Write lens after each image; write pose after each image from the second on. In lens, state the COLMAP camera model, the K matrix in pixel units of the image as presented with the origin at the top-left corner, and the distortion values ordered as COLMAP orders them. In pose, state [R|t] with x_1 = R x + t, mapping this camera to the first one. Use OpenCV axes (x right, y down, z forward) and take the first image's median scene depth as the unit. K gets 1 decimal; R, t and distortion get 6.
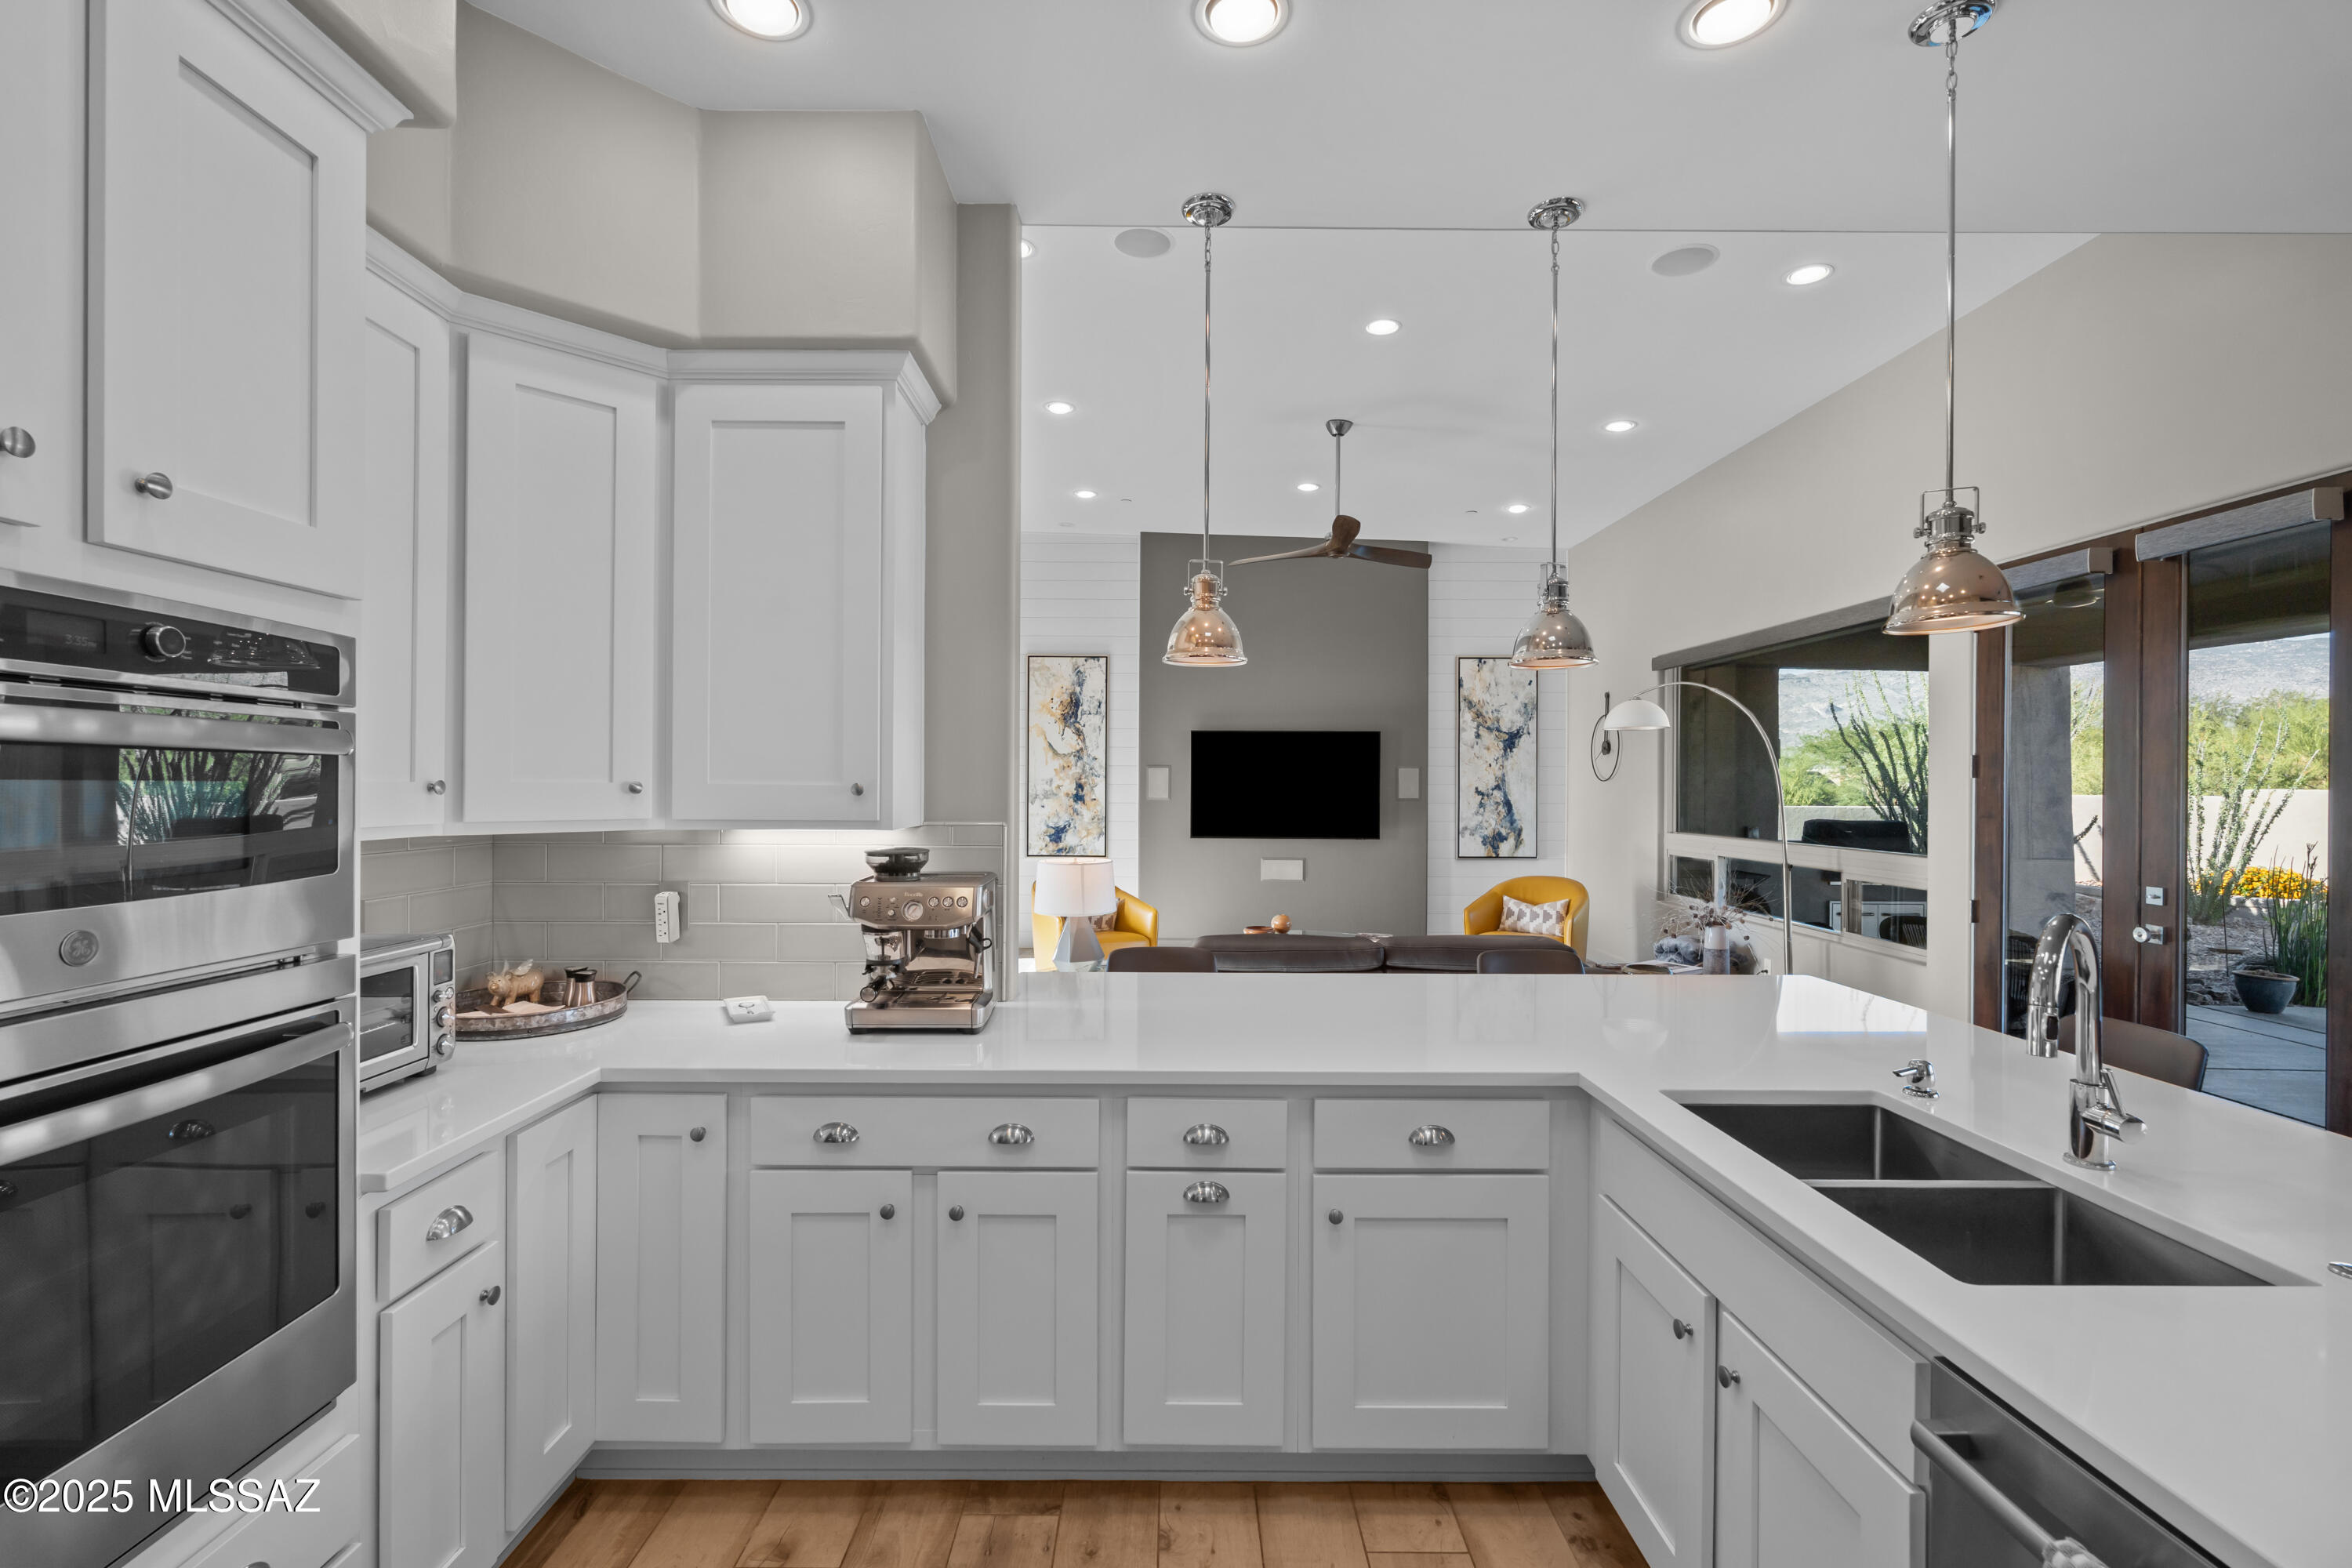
lens RADIAL K [[1032.4, 0, 1164.3], [0, 1032.4, 786.3], [0, 0, 1]] dist [-0.003037, 0.000176]
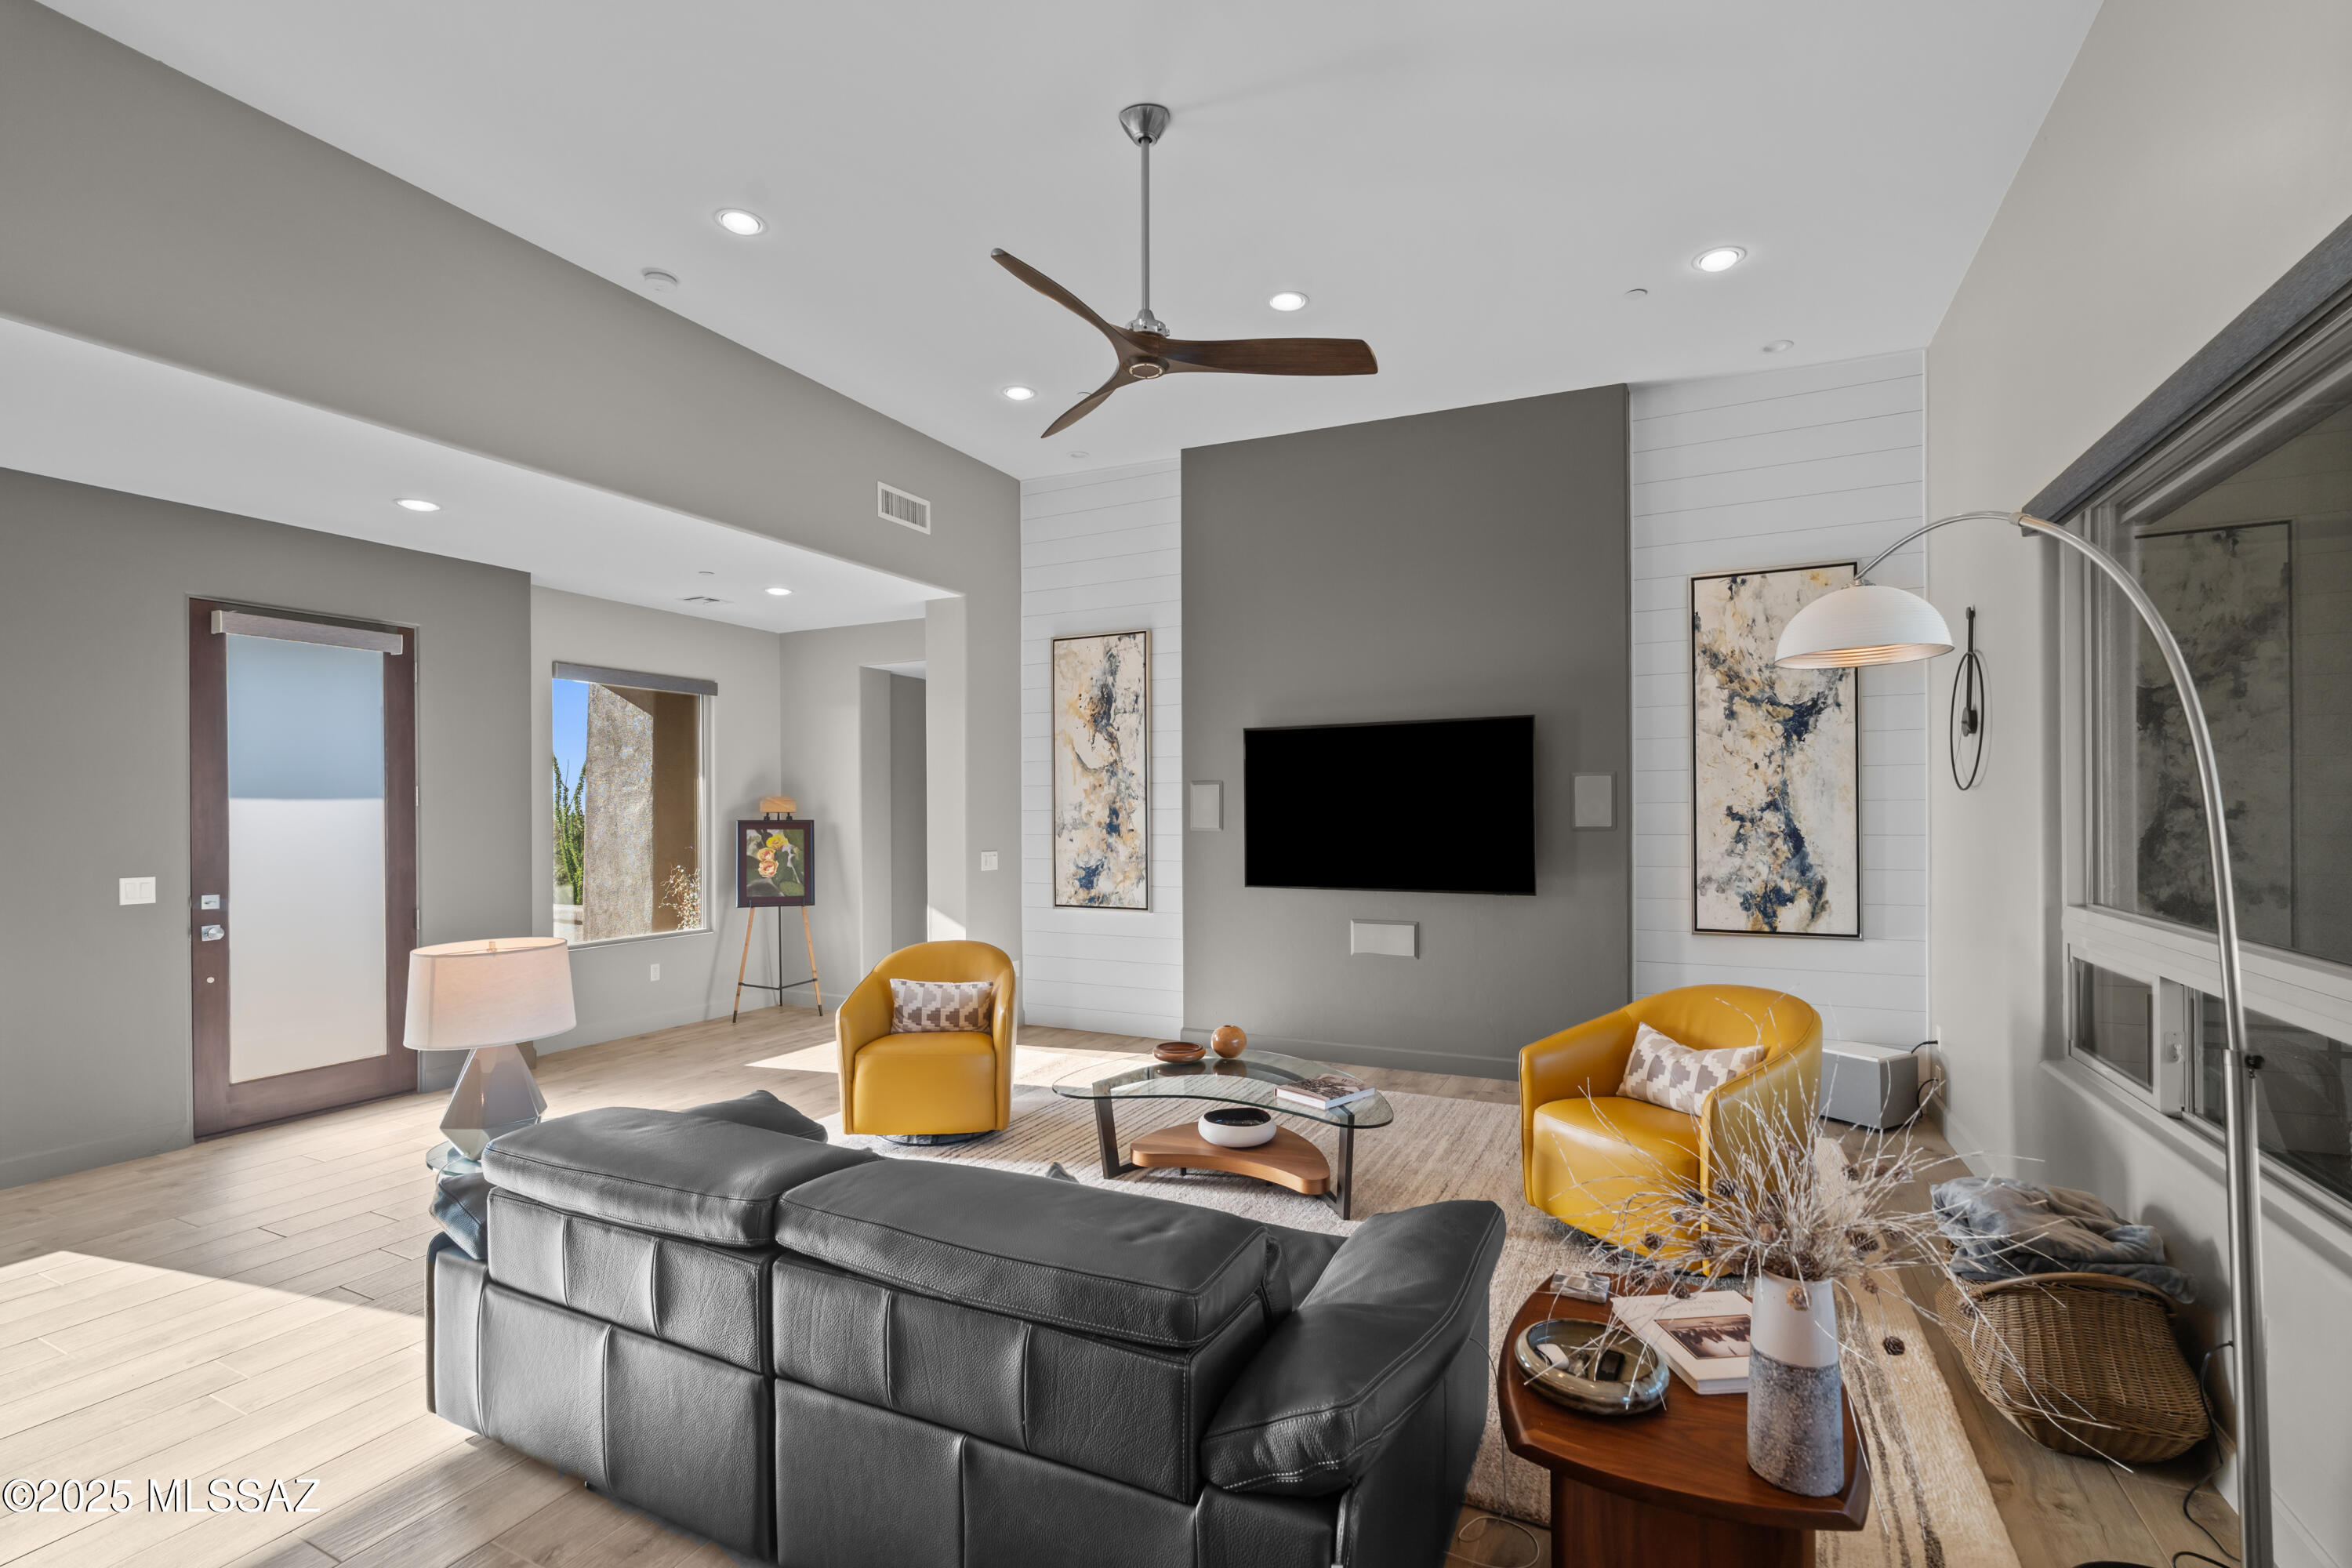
lens RADIAL K [[1032.8, 0, 1172.3], [0, 1032.8, 812.0], [0, 0, 1]] dist [-0.002061, 0.000290]
pose [[0.897748, -0.011257, -0.440365, 0.280557], [0.010836, 0.999935, -0.003469, 0.002772], [0.440376, -0.001657, 0.897812, 0.367481]]
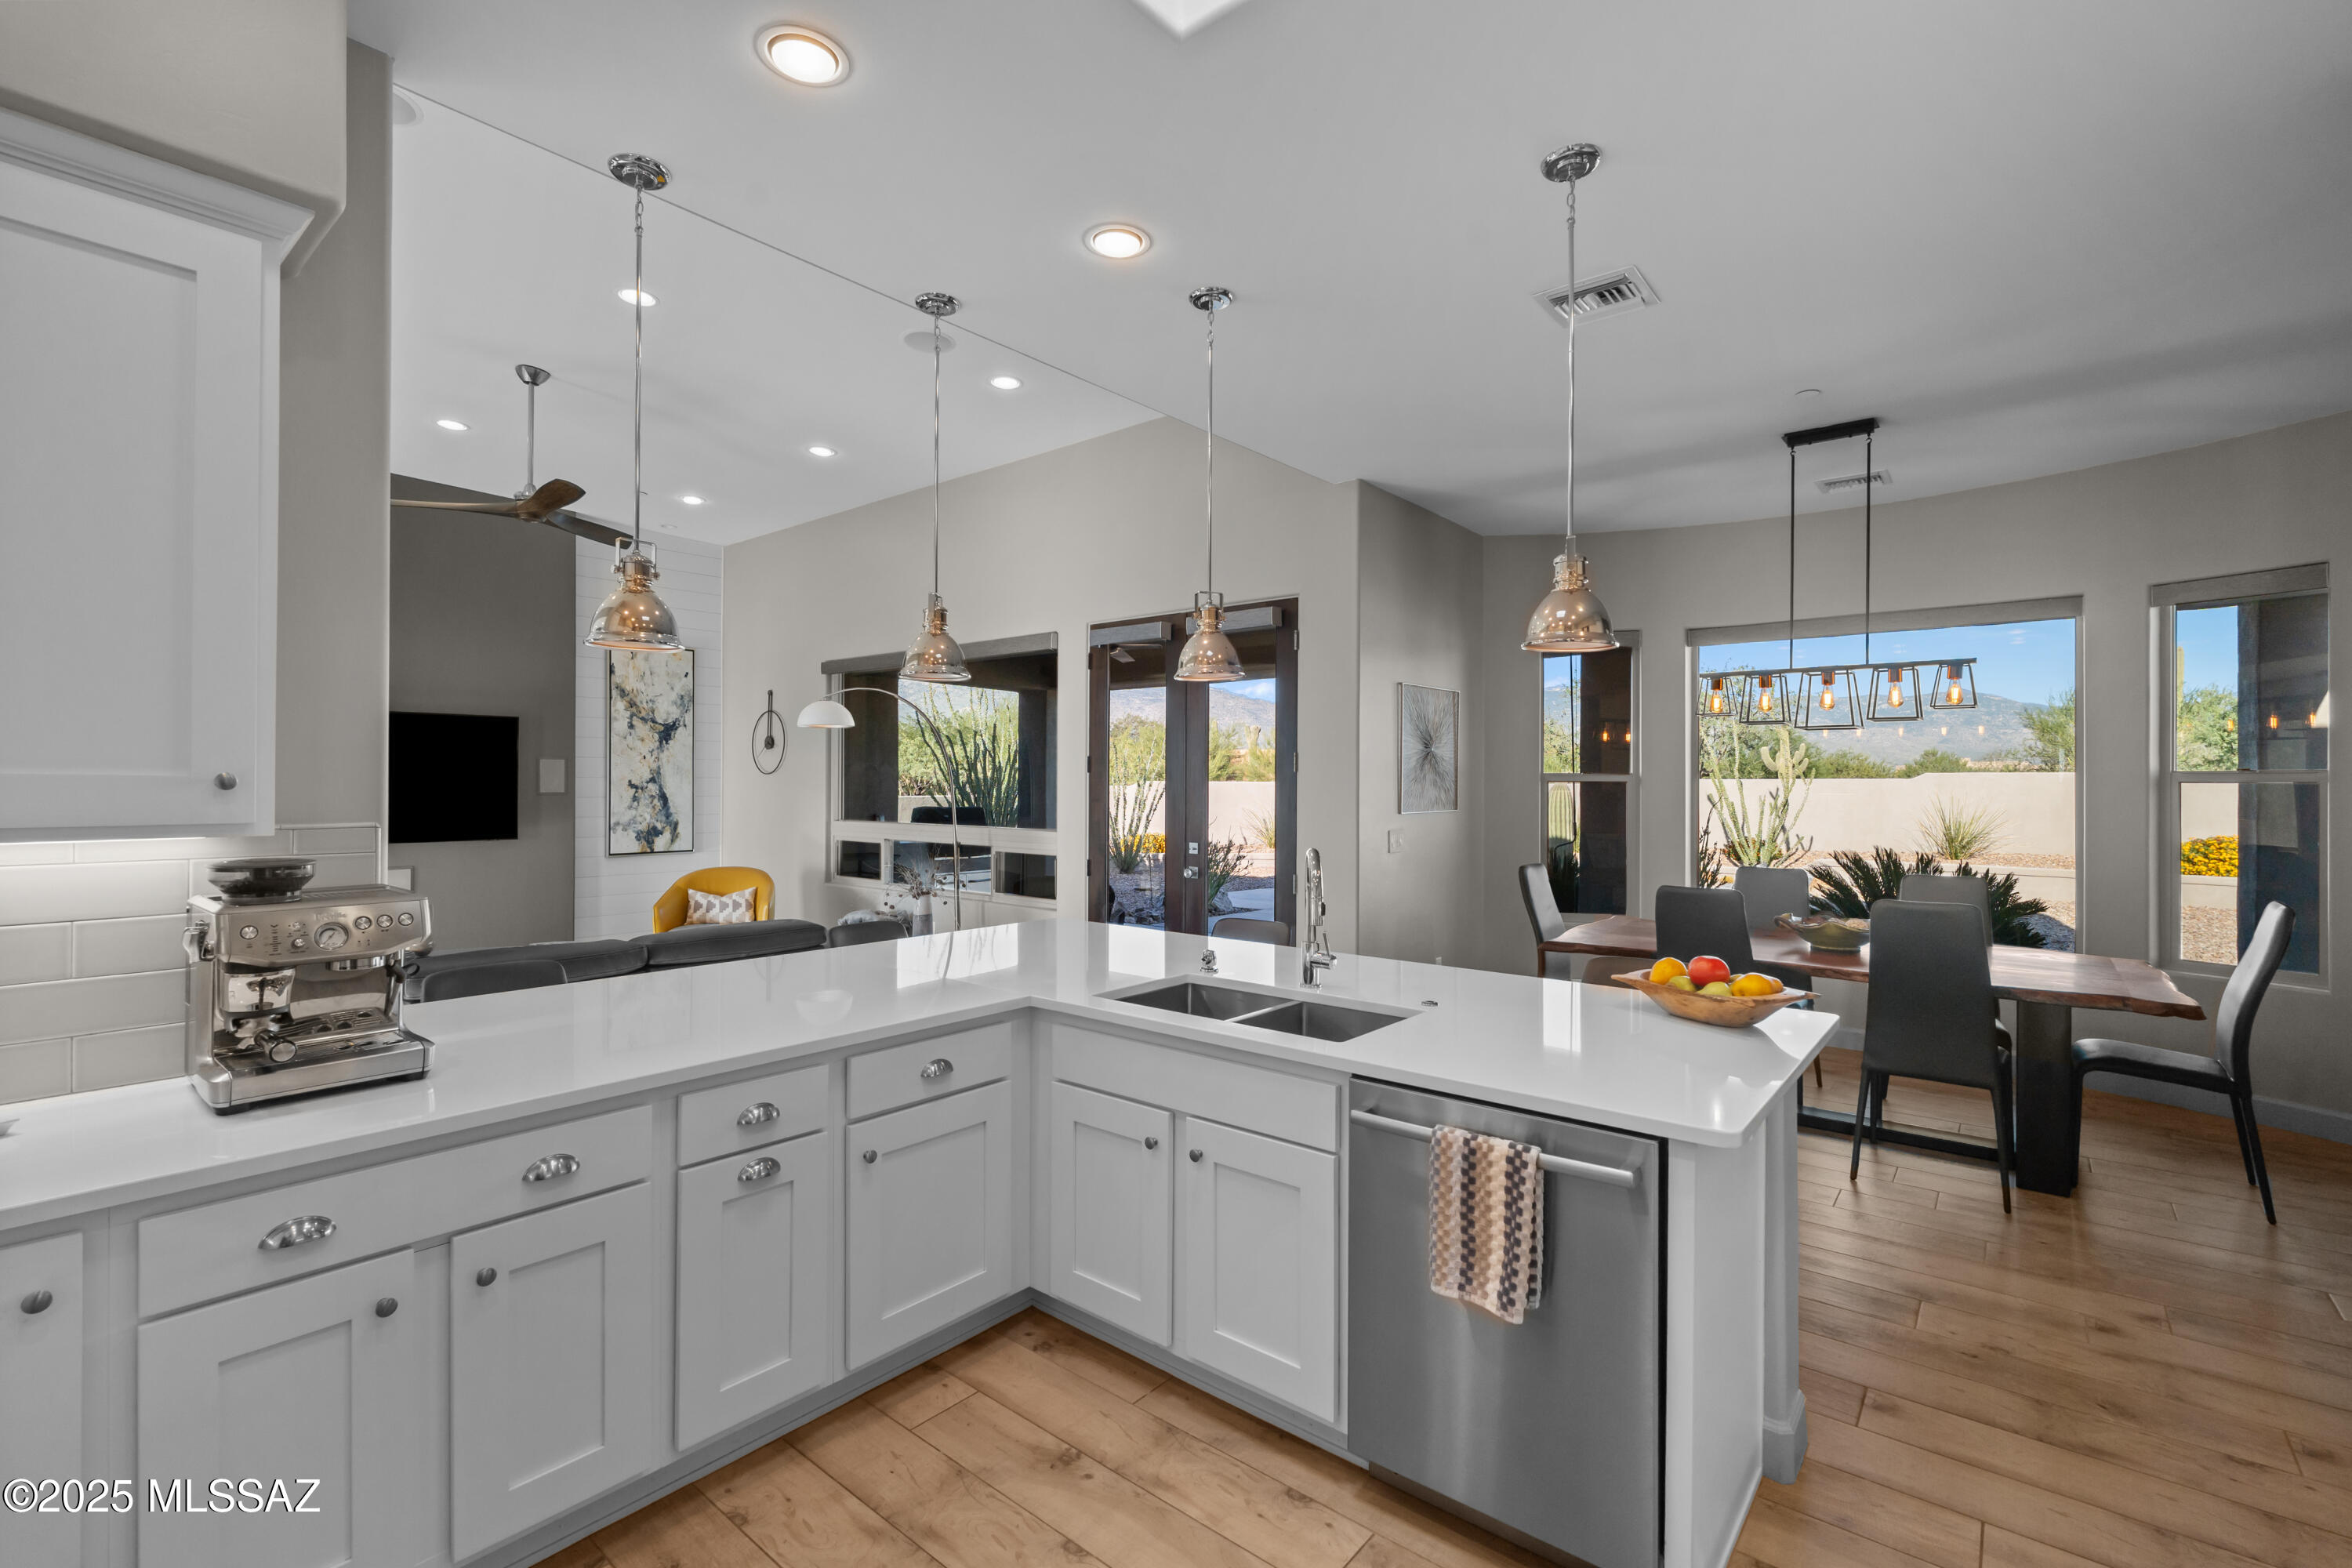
lens RADIAL K [[1036.1, 0, 1174.9], [0, 1036.1, 778.7], [0, 0, 1]] dist [-0.000453, 0.000461]
pose [[0.639342, 0.000418, 0.768923, -0.111674], [0.000277, 1.000000, -0.000774, 0.000525], [-0.768923, 0.000708, 0.639341, 0.002896]]
